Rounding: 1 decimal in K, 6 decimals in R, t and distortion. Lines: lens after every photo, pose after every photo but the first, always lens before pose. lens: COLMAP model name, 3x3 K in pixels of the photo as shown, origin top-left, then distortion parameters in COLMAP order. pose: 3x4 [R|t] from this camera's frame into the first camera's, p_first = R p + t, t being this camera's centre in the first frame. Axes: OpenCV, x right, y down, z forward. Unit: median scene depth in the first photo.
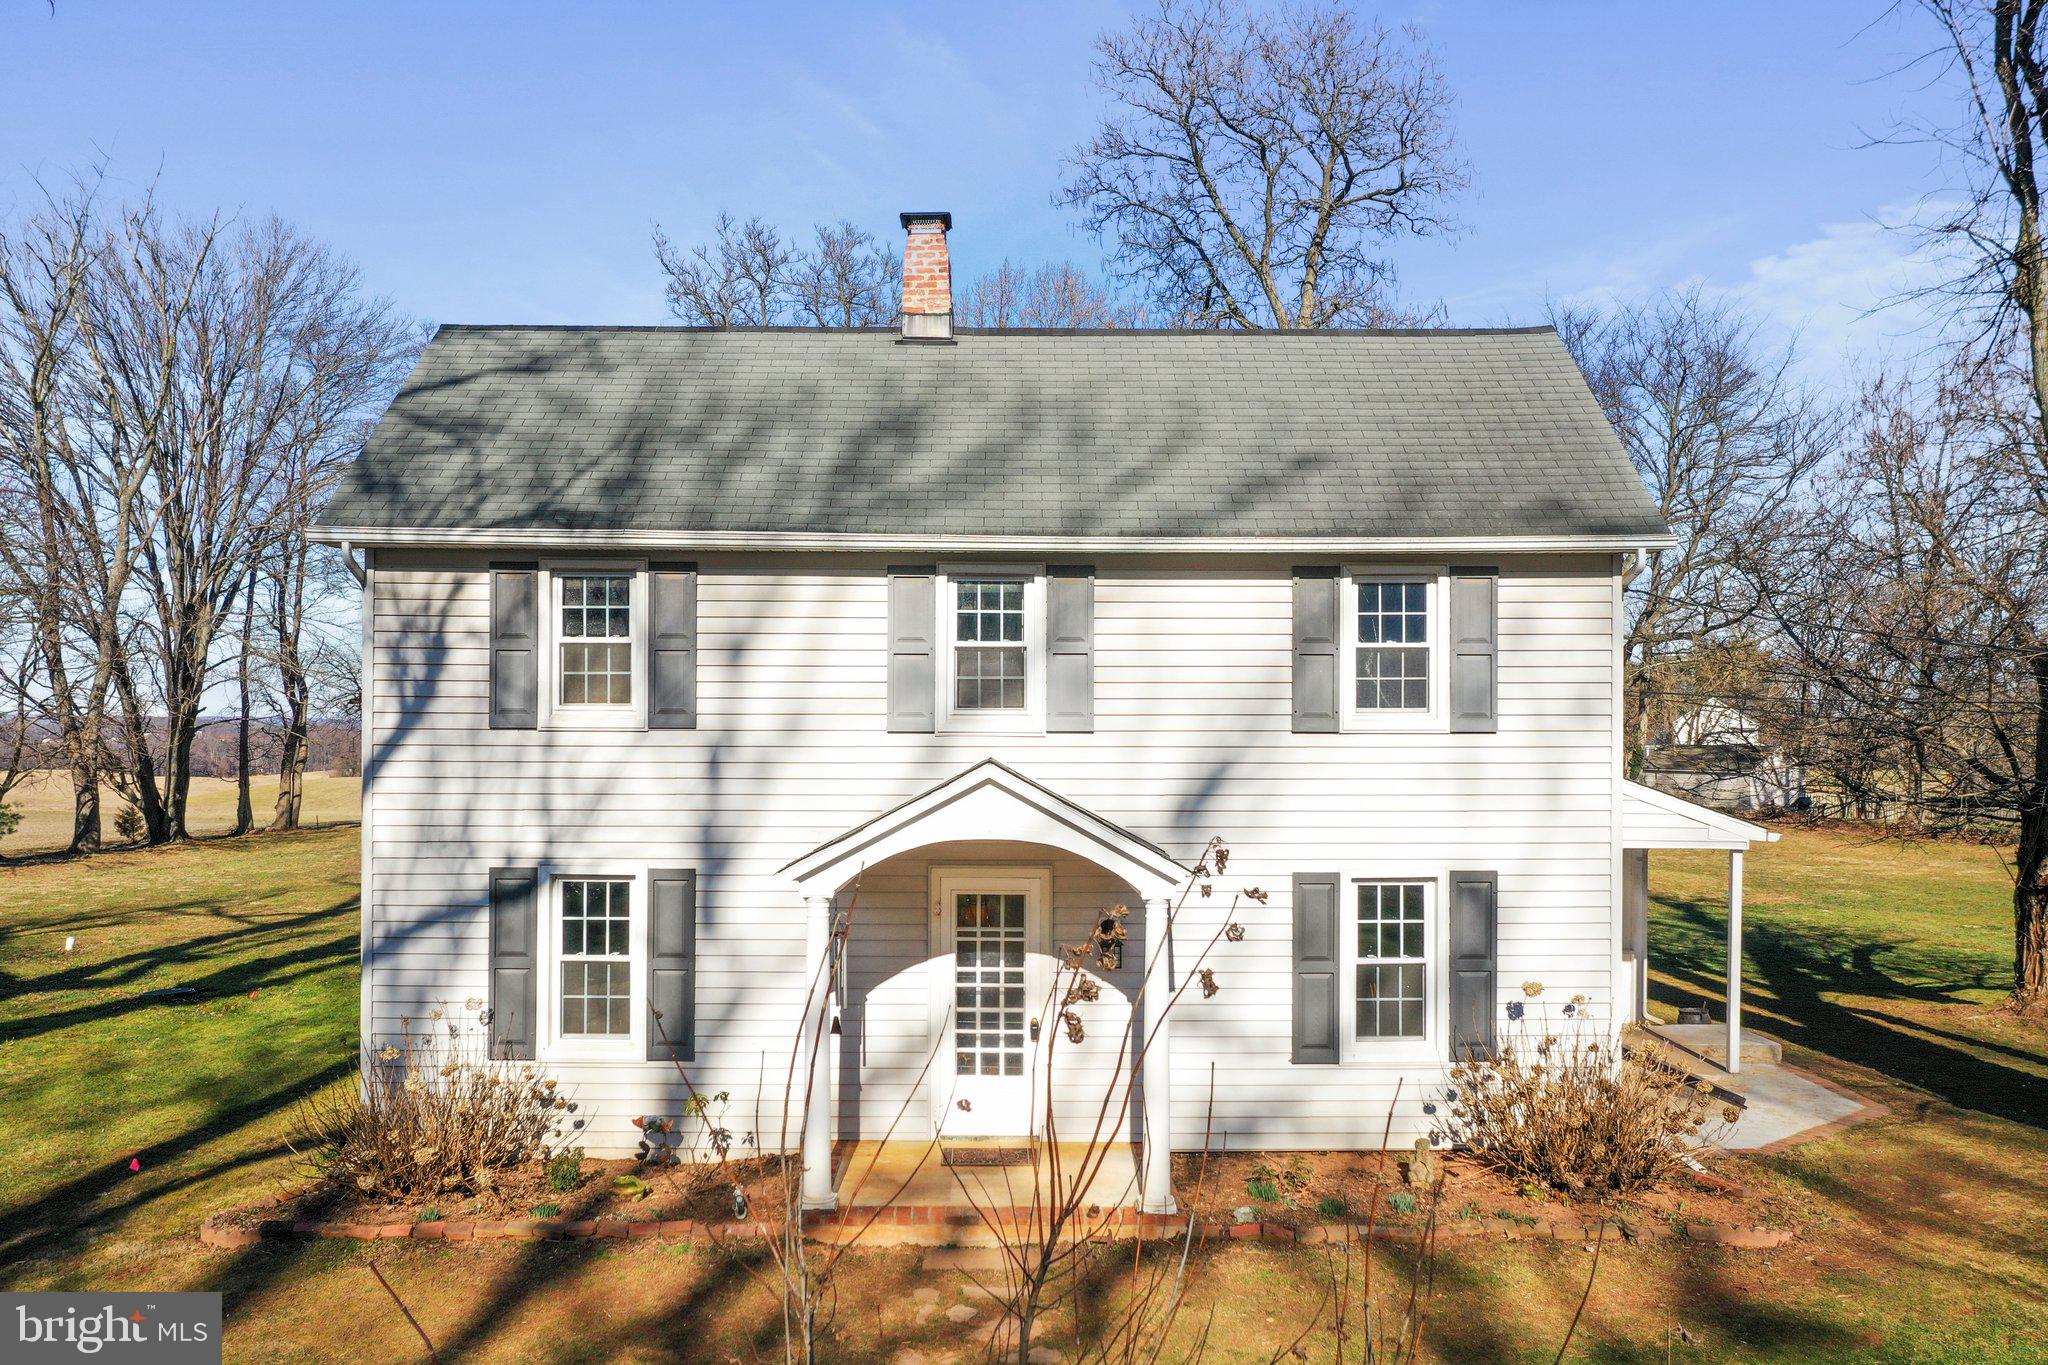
lens RADIAL K [[1580.3, 0, 1026.2], [0, 1580.3, 644.7], [0, 0, 1]] dist [-0.003223, -0.002386]
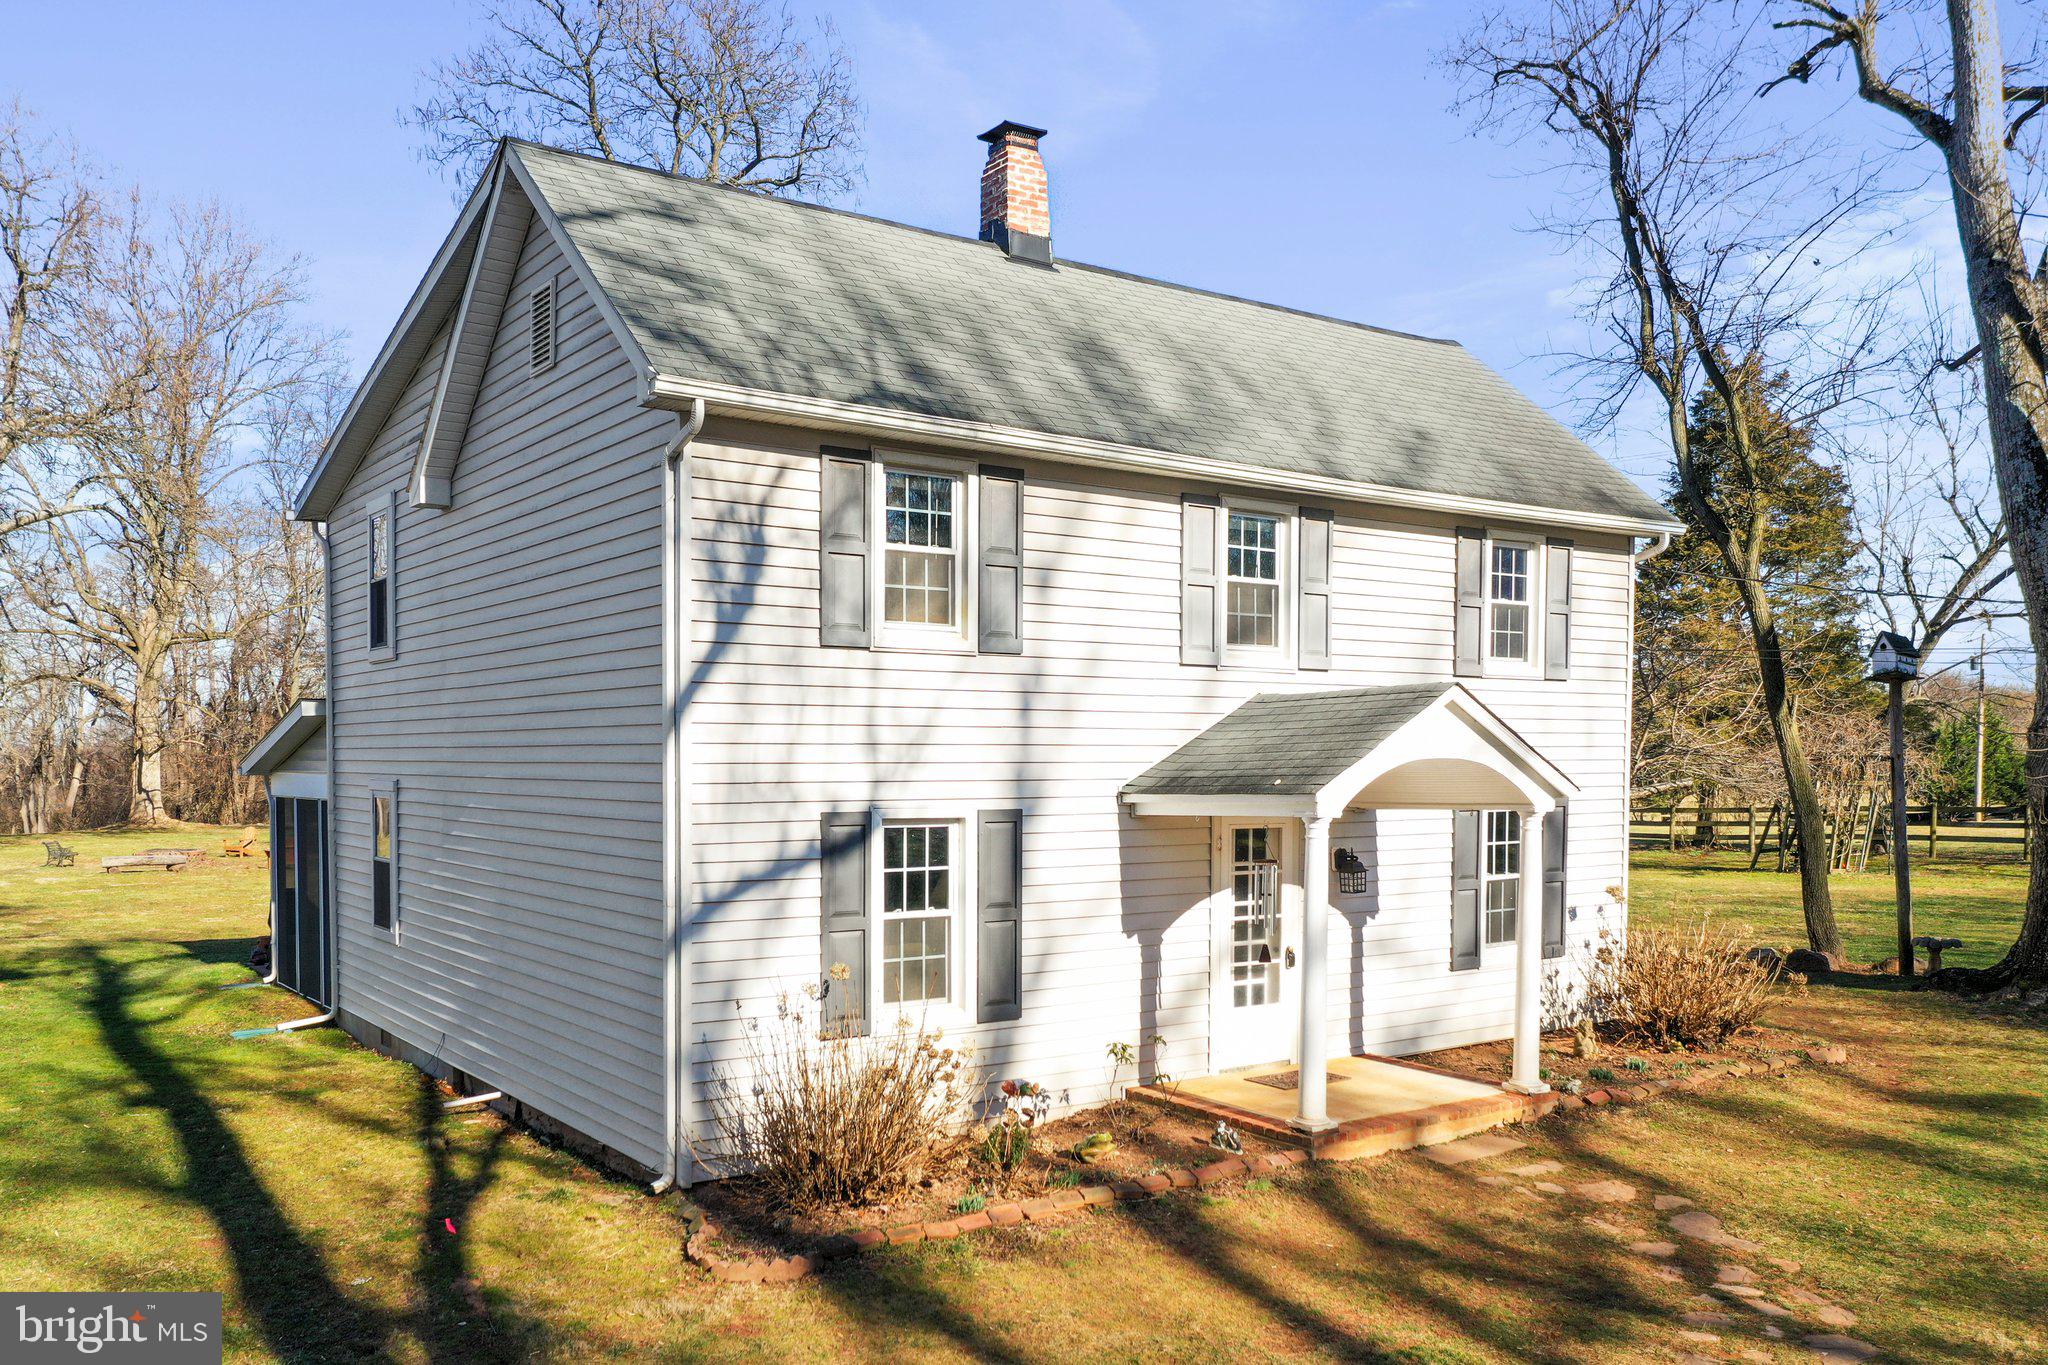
lens RADIAL K [[1626.3, 0, 1017.9], [0, 1626.3, 705.4], [0, 0, 1]] dist [-0.003706, -0.002656]
pose [[0.820458, 0.015105, 0.571507, -0.739703], [-0.031063, 0.999352, 0.018181, 0.065225], [-0.570862, -0.032670, 0.820396, 0.236309]]
